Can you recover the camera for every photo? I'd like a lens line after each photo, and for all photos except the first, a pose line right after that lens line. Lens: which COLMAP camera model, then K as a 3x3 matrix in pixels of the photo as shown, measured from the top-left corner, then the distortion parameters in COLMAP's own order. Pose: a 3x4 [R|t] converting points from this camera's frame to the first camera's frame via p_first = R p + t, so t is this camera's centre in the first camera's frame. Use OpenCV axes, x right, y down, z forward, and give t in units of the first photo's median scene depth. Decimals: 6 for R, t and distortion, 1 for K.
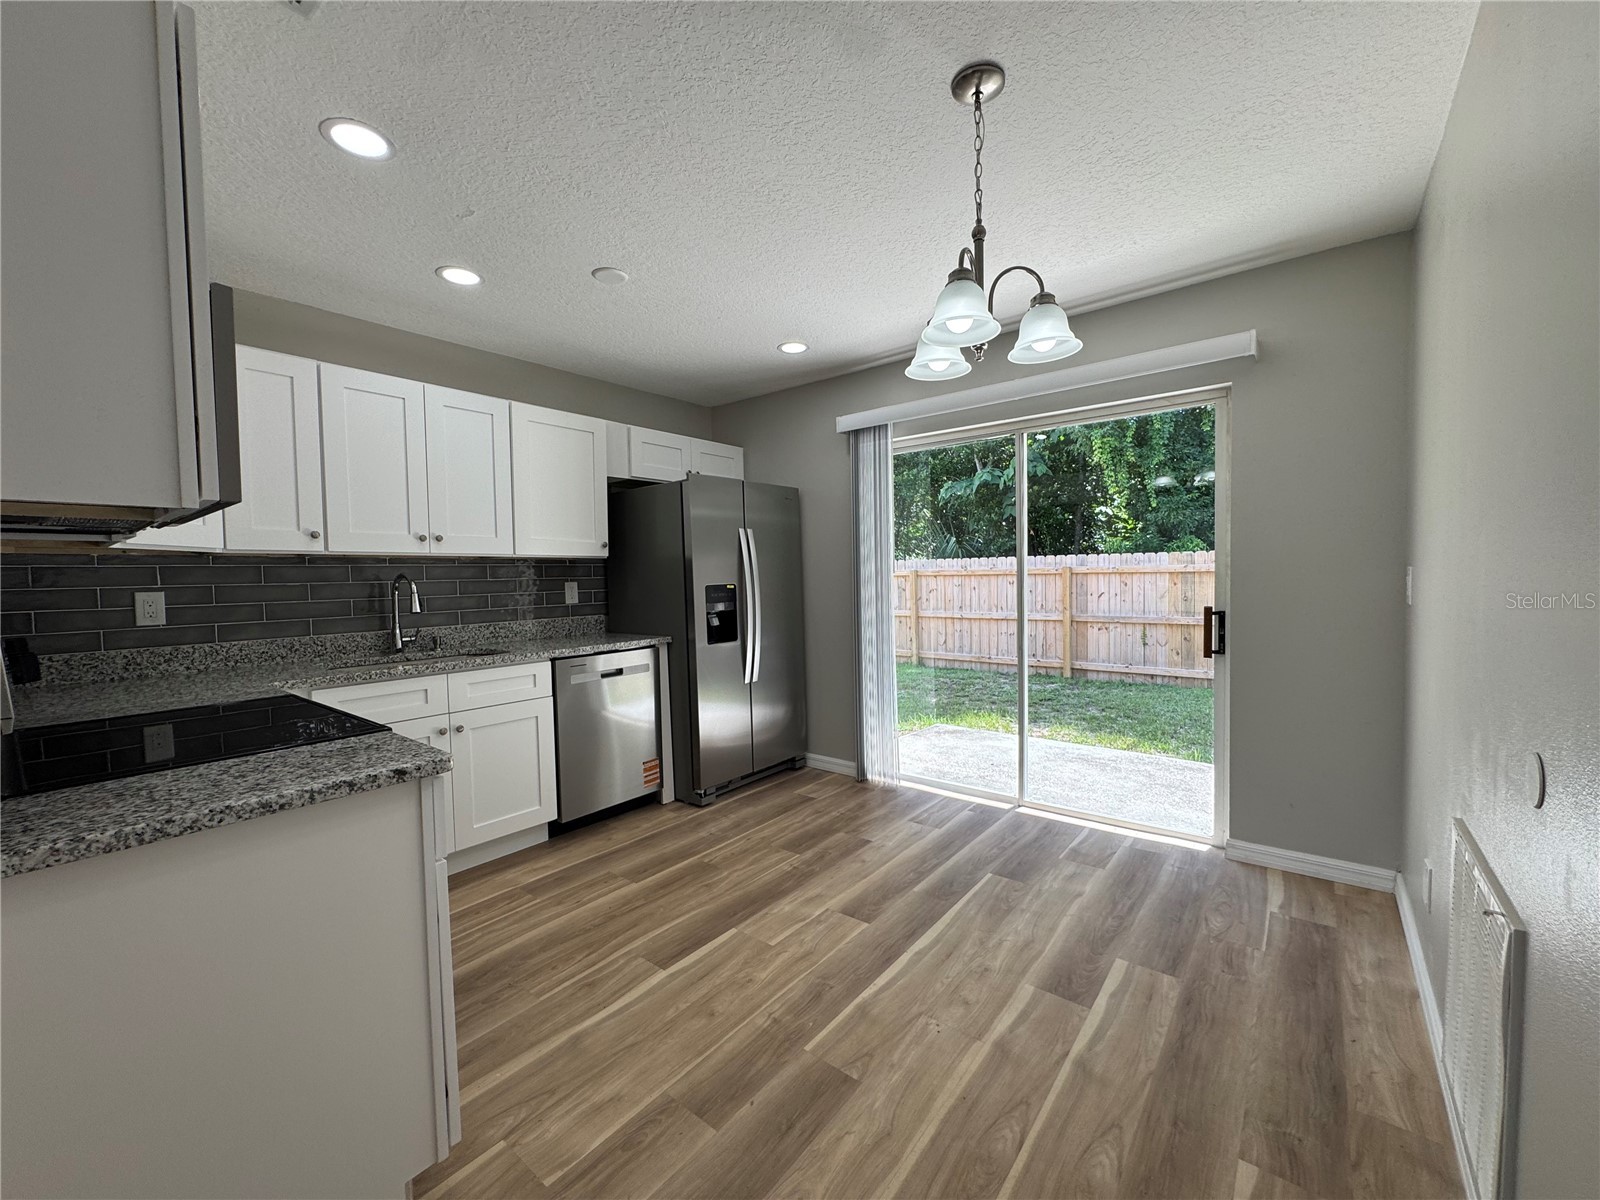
lens RADIAL K [[641.1, 0, 799.6], [0, 641.1, 600.1], [0, 0, 1]] dist [-0.004362, 0.000430]
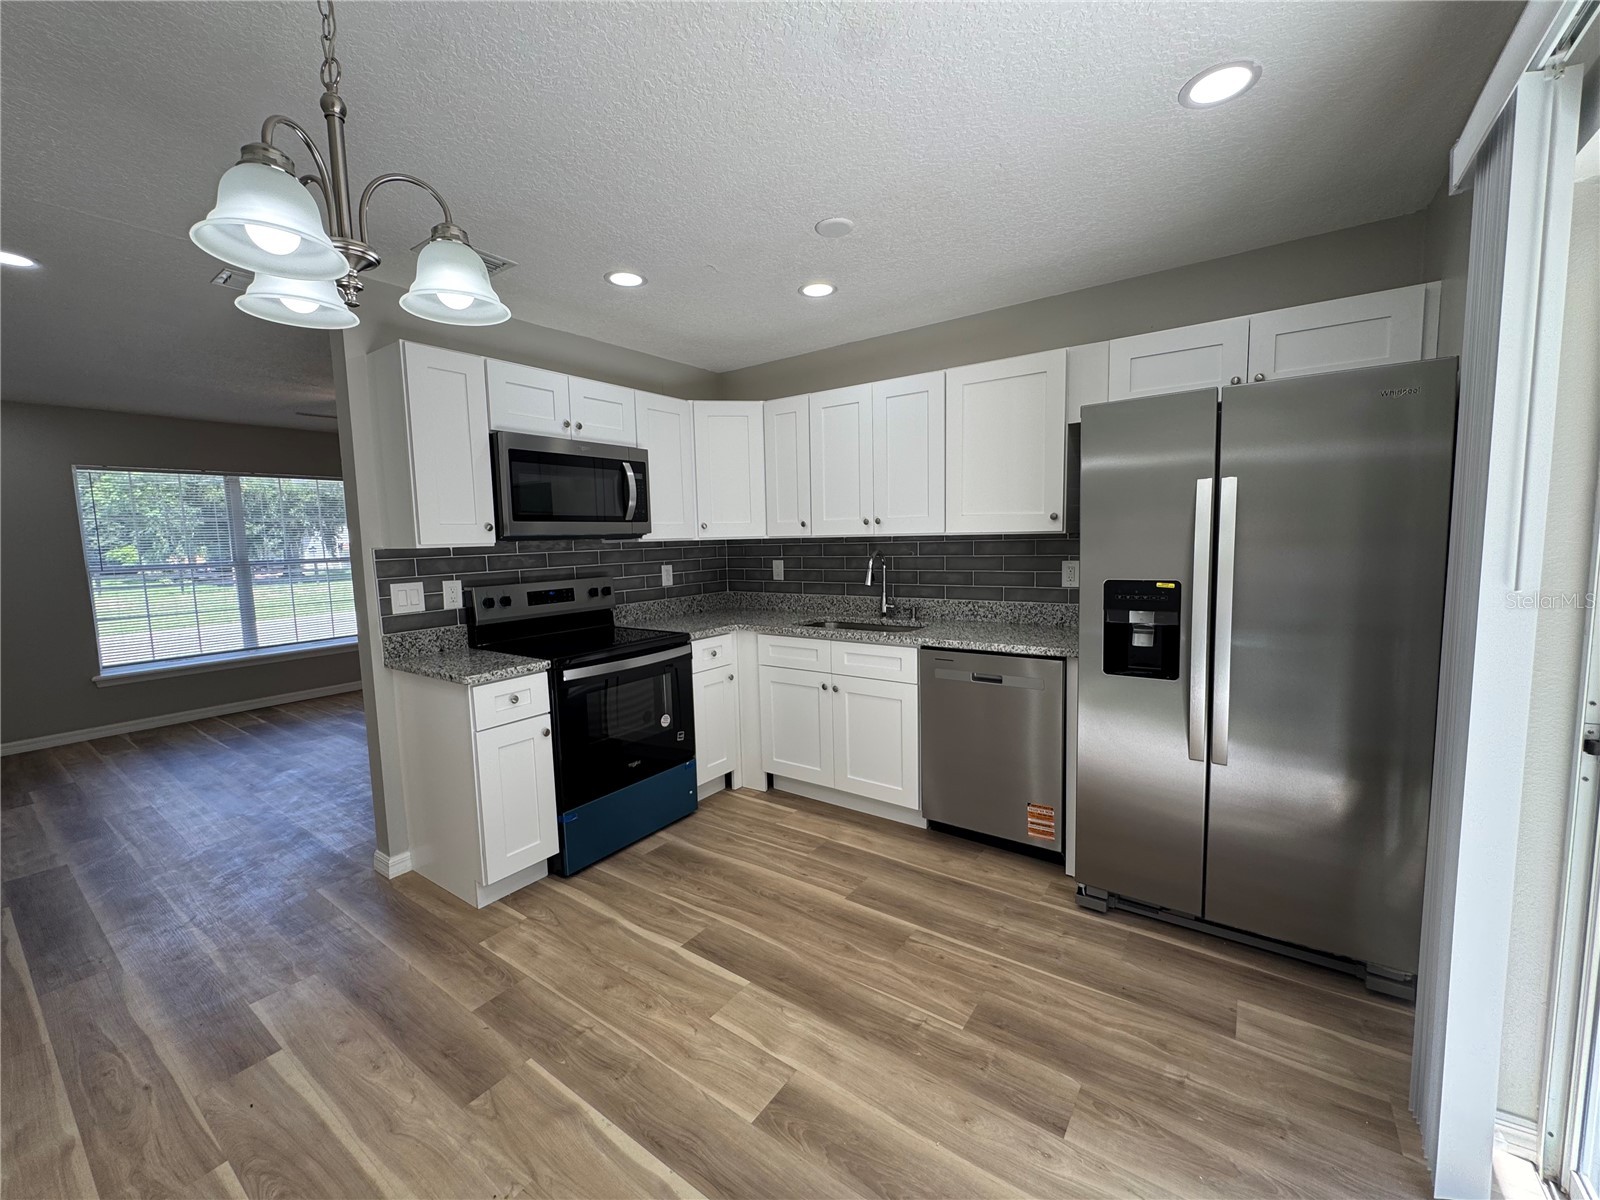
lens RADIAL K [[641.1, 0, 797.8], [0, 641.1, 599.7], [0, 0, 1]] dist [-0.004362, 0.000430]
pose [[0.055557, 0.115953, -0.991700, 0.563312], [-0.016338, 0.993206, 0.115214, -0.087513], [0.998322, 0.009802, 0.057074, 0.801929]]
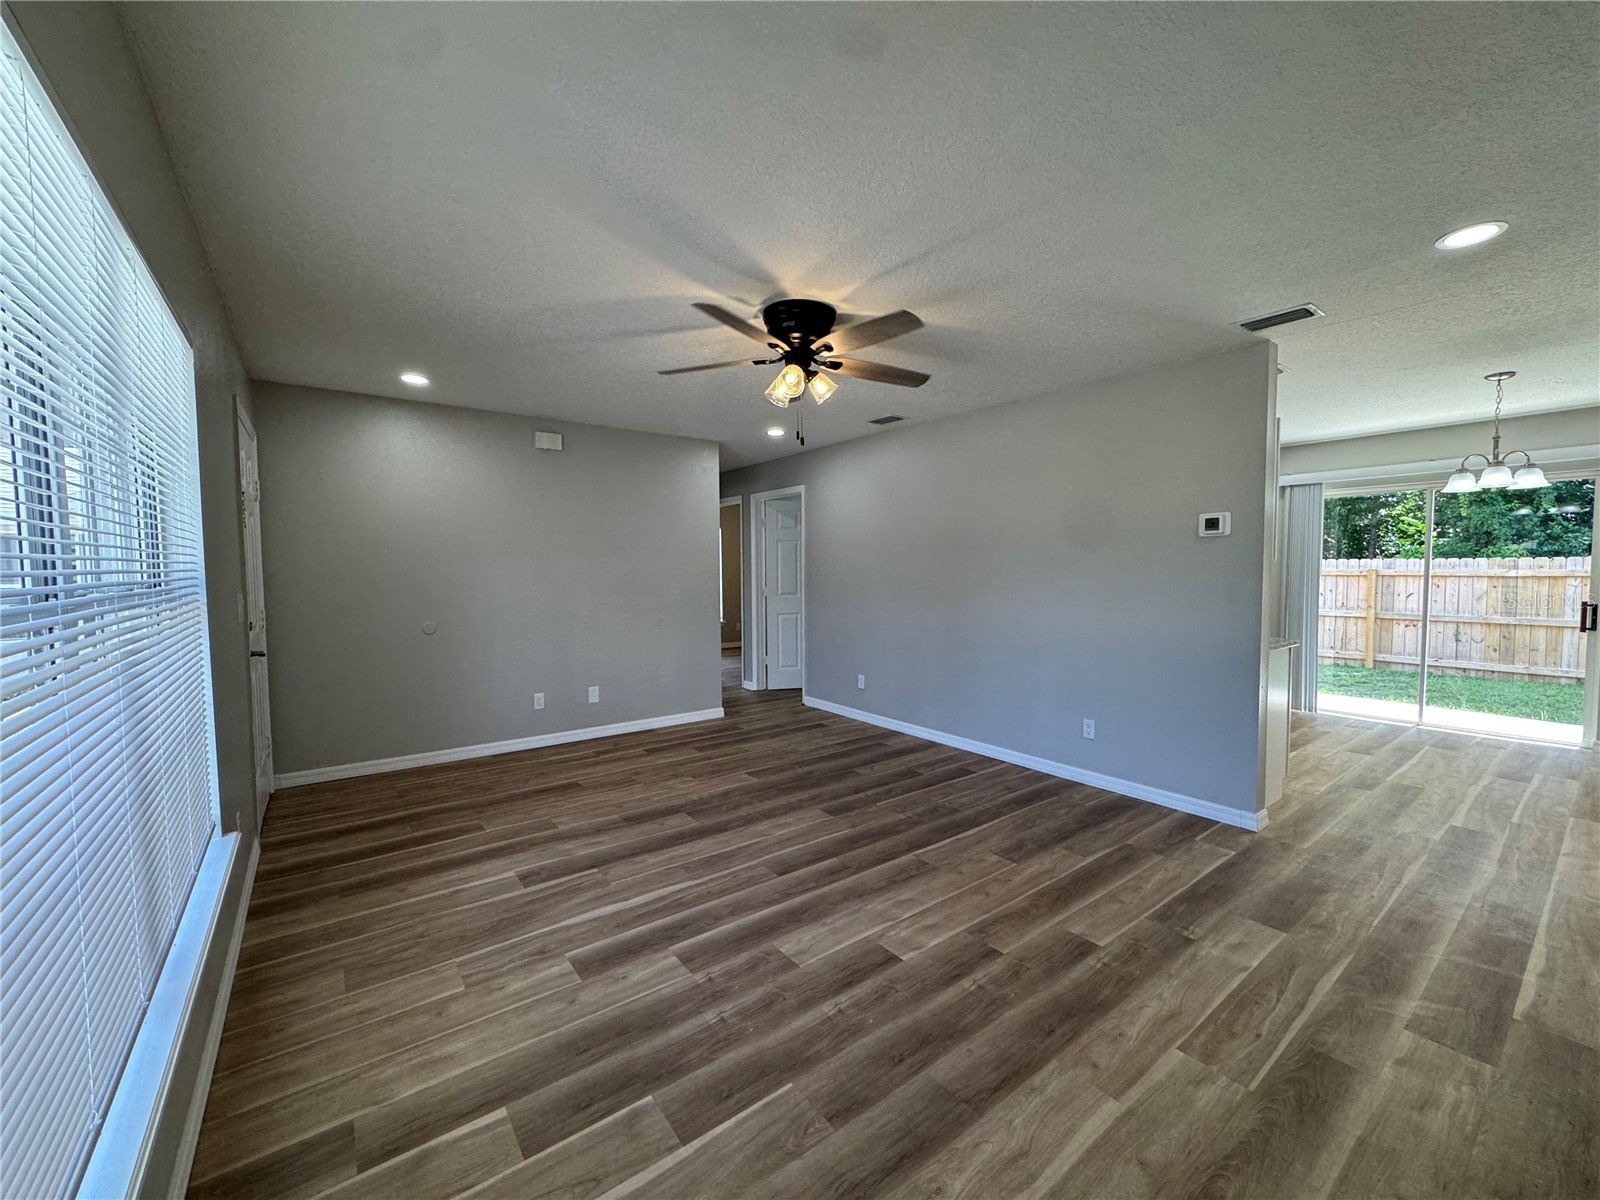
lens RADIAL K [[641.1, 0, 804.1], [0, 641.1, 617.2], [0, 0, 1]] dist [-0.004362, 0.000430]
pose [[0.970359, 0.034819, -0.239147, -0.901687], [-0.025755, 0.998830, 0.040924, 0.035860], [0.240292, -0.033552, 0.970121, -1.047460]]
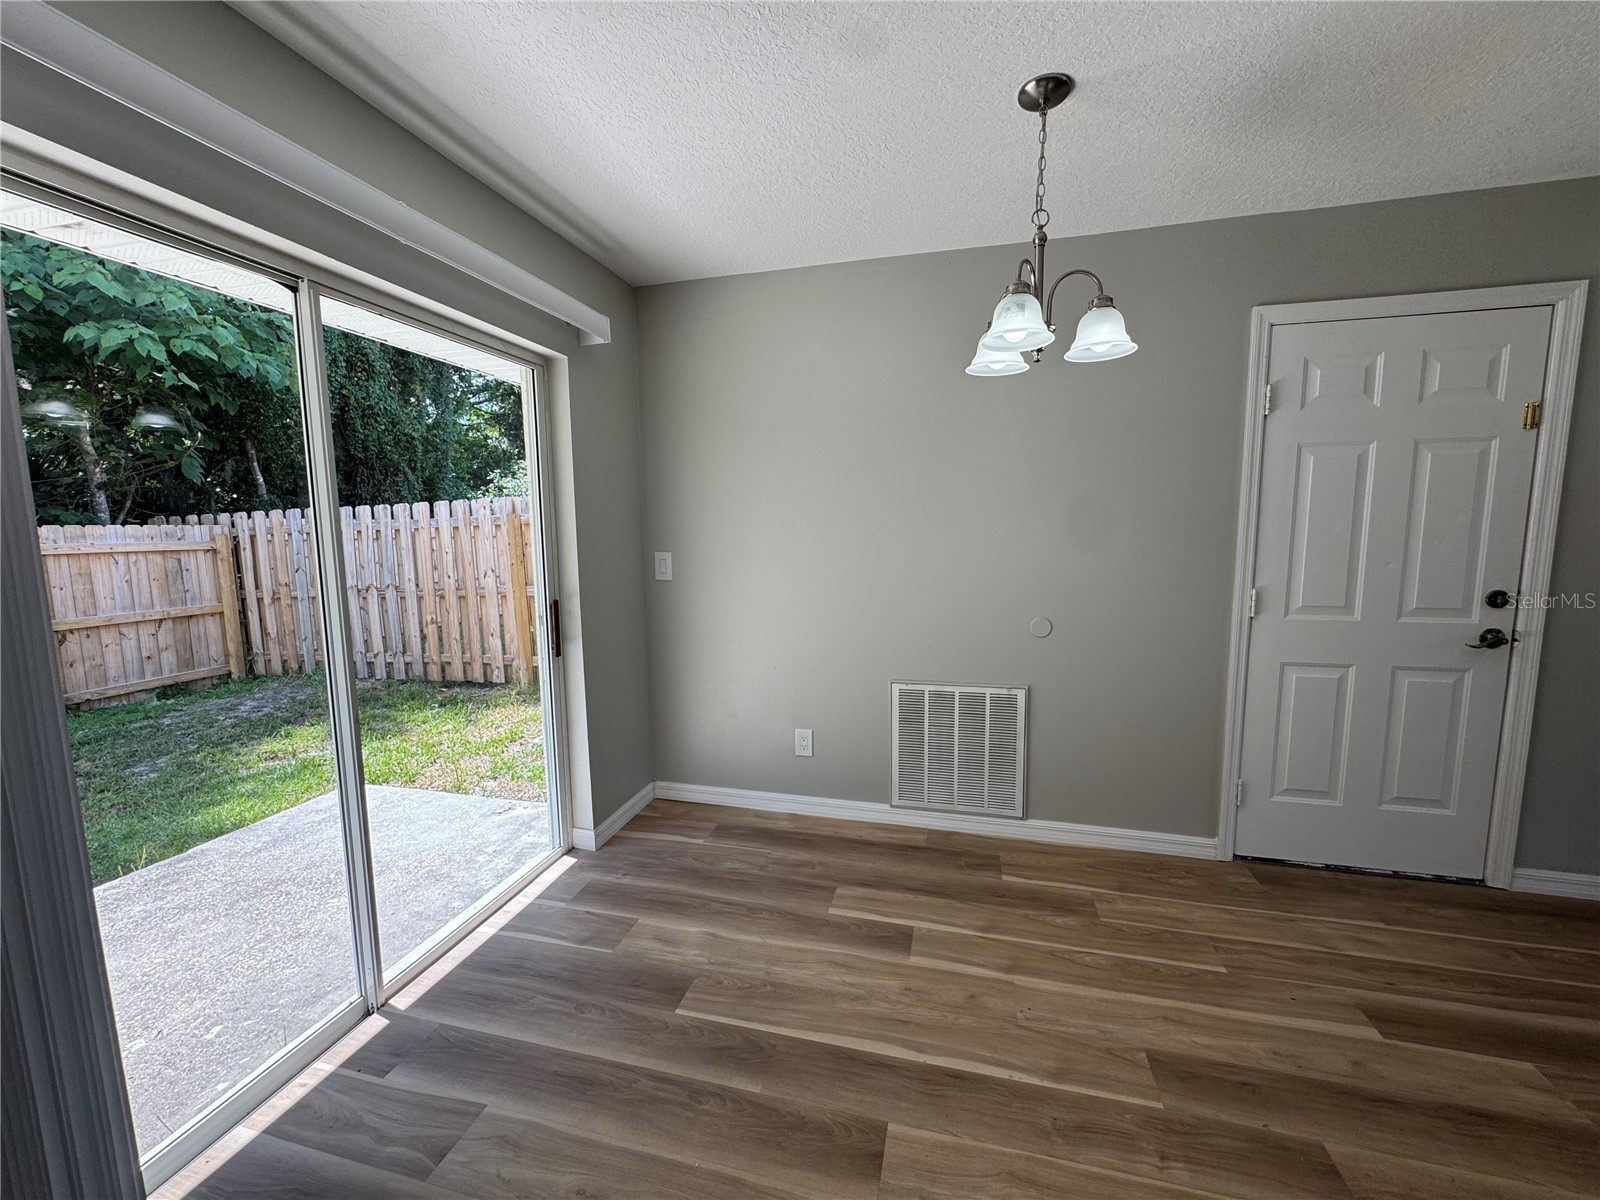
lens RADIAL K [[641.1, 0, 798.6], [0, 641.1, 604.1], [0, 0, 1]] dist [-0.004362, 0.000430]
pose [[-0.407637, -0.086678, 0.909021, -0.310293], [0.057649, 0.991056, 0.120352, -0.070396], [-0.911323, 0.101464, -0.398994, 1.024148]]
